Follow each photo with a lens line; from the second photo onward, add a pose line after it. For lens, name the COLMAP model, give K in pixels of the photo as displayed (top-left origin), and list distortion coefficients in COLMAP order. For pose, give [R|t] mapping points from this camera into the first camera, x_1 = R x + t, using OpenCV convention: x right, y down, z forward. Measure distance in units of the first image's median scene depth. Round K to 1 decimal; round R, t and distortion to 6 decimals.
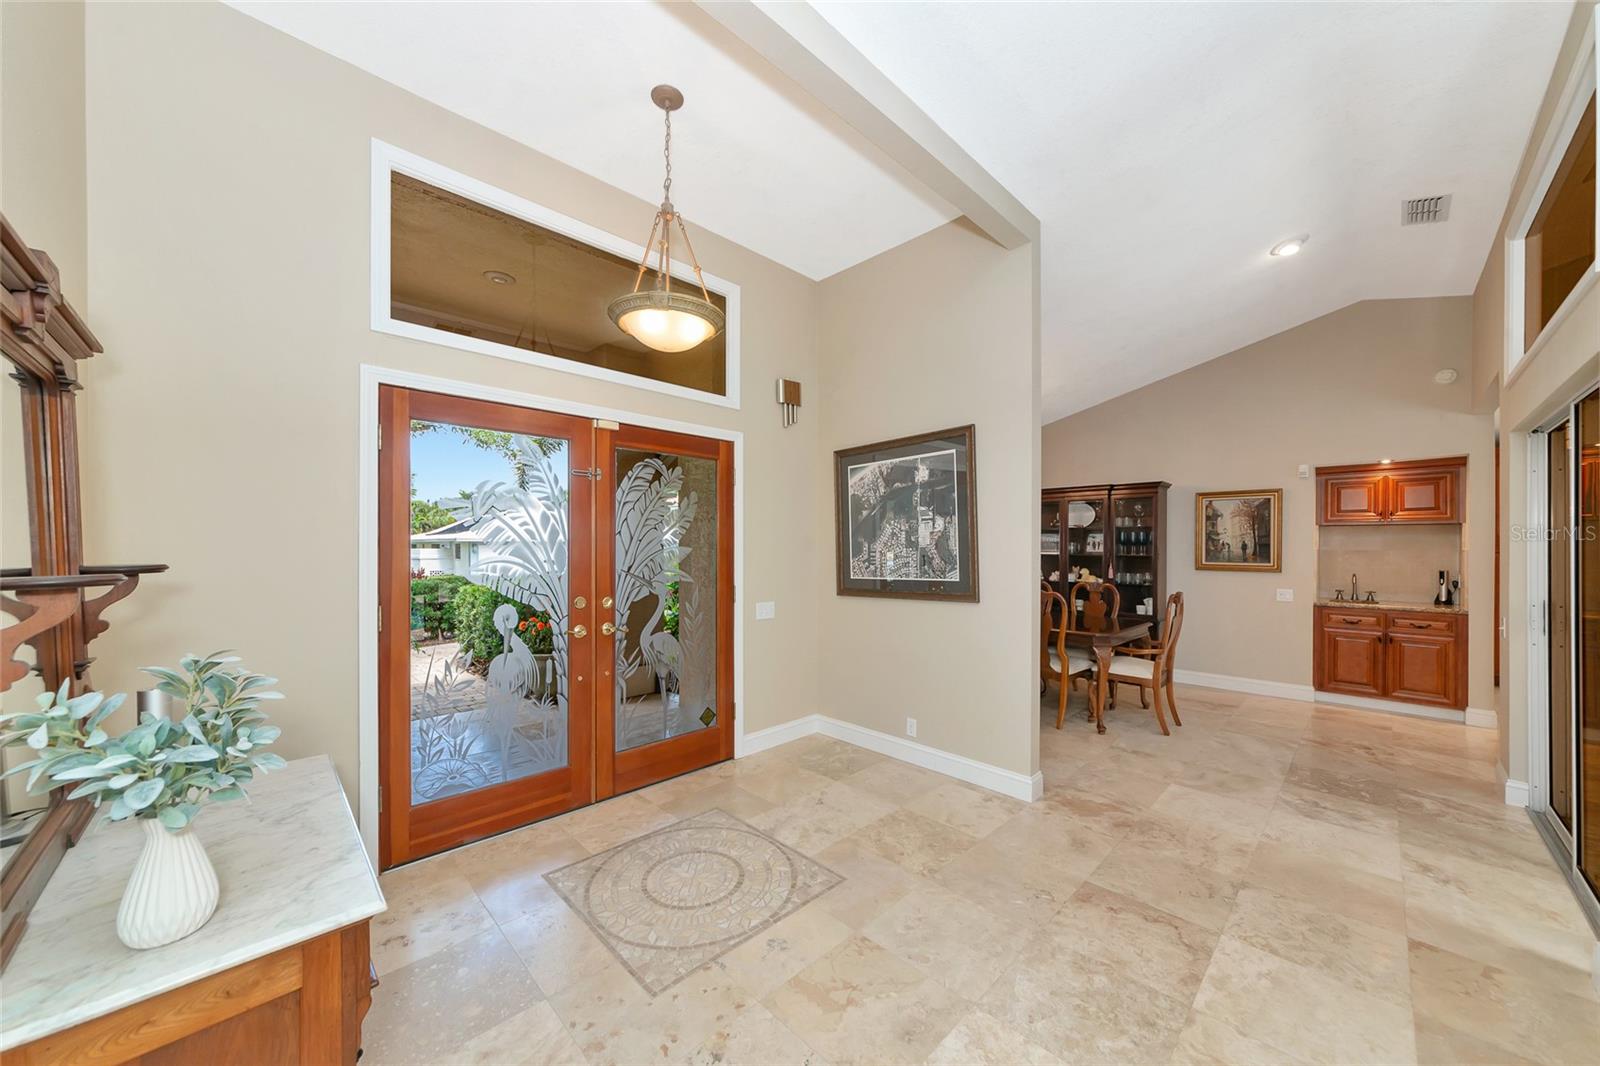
lens RADIAL K [[565.4, 0, 791.9], [0, 565.4, 547.6], [0, 0, 1]] dist [0.000332, -0.000706]
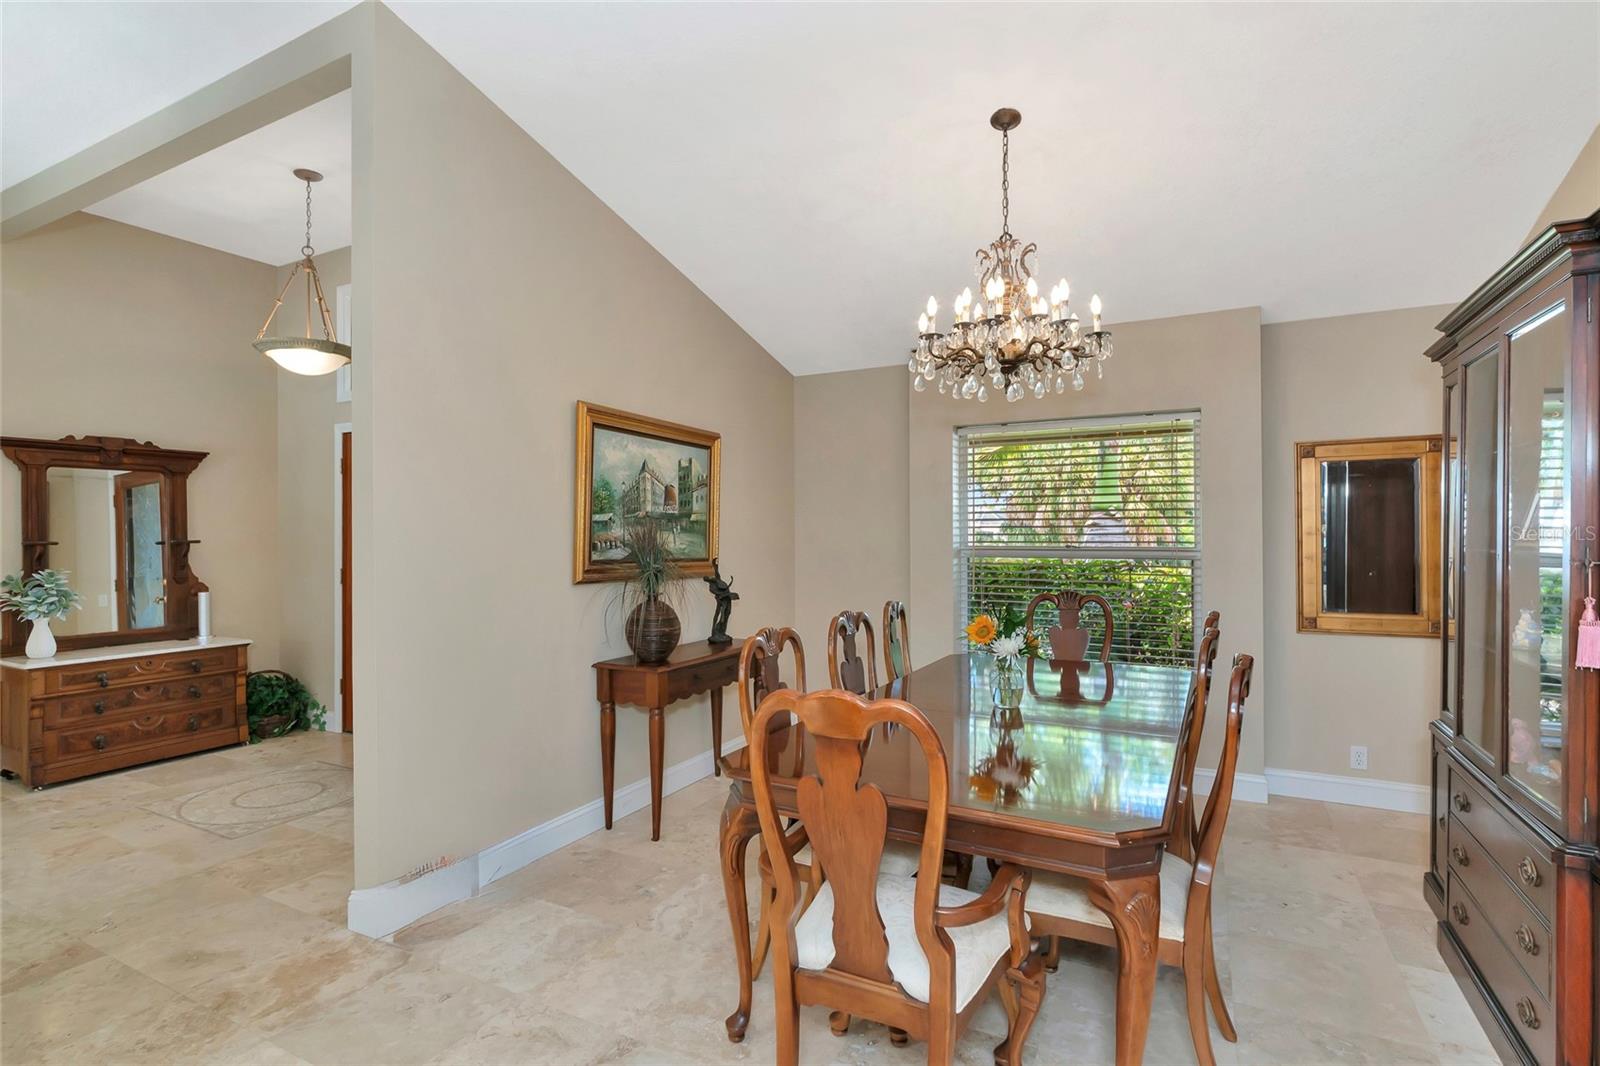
lens RADIAL K [[771.0, 0, 793.4], [0, 771.0, 533.0], [0, 0, 1]] dist [0.000130, 0.001668]
pose [[0.313082, -0.002510, -0.949723, 1.409852], [0.001637, 0.999996, -0.002103, 0.005065], [0.949725, -0.000896, 0.313085, 1.203043]]
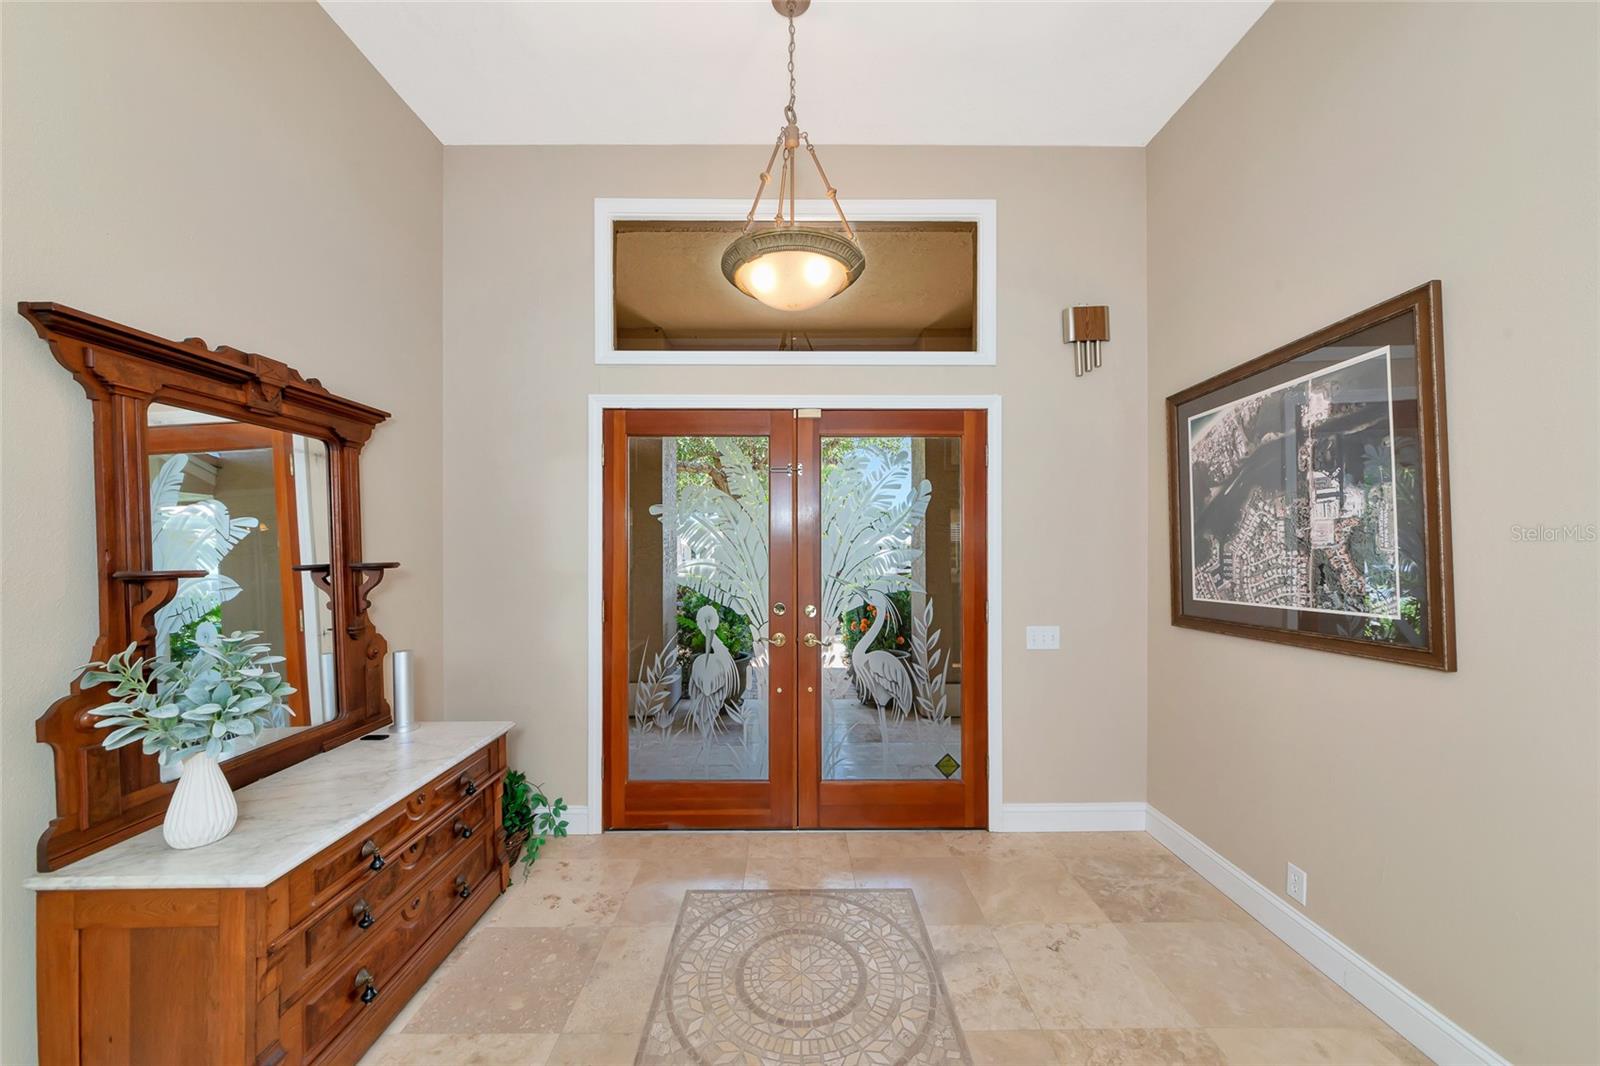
lens RADIAL K [[565.4, 0, 796.5], [0, 565.4, 550.2], [0, 0, 1]] dist [0.000332, -0.000706]
pose [[0.727545, -0.000566, -0.686060, 0.277814], [0.000405, 1.000000, -0.000396, 0.000657], [0.686060, 0.000010, 0.727545, 0.333783]]
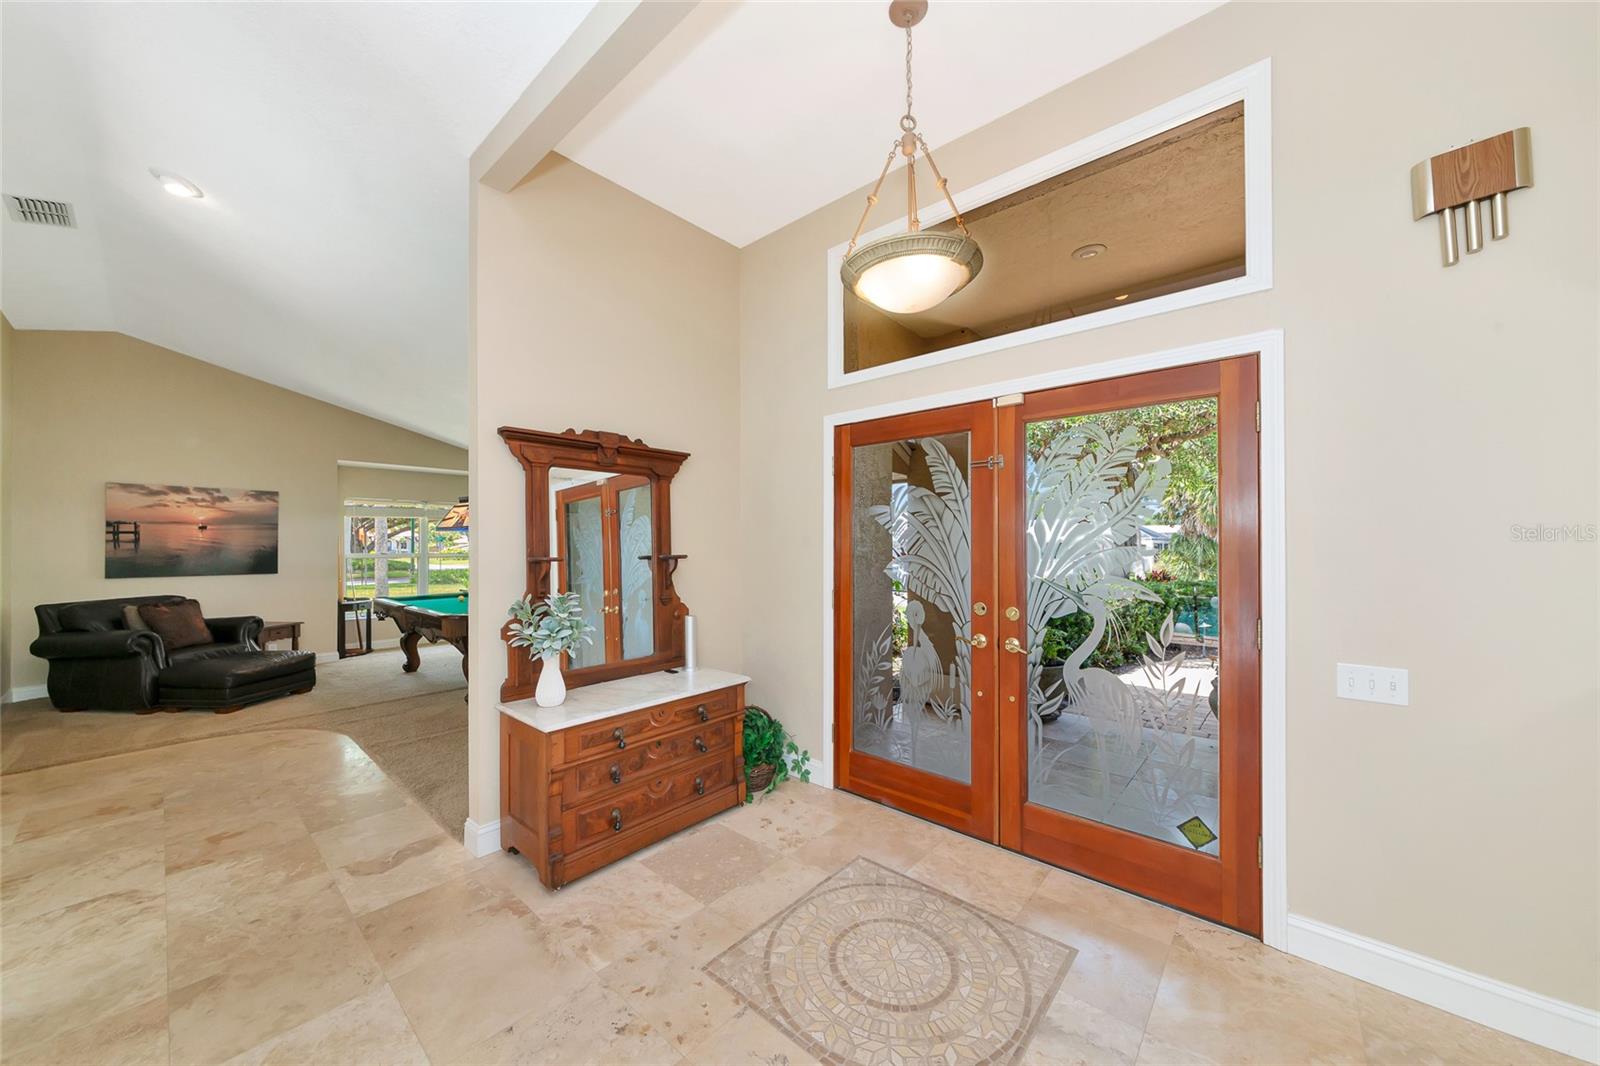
lens RADIAL K [[565.4, 0, 799.3], [0, 565.4, 541.7], [0, 0, 1]] dist [0.000332, -0.000706]
pose [[0.091192, -0.006222, -0.995814, 0.478712], [-0.000978, 0.999979, -0.006338, -0.002626], [0.995833, 0.001552, 0.091184, 0.618406]]
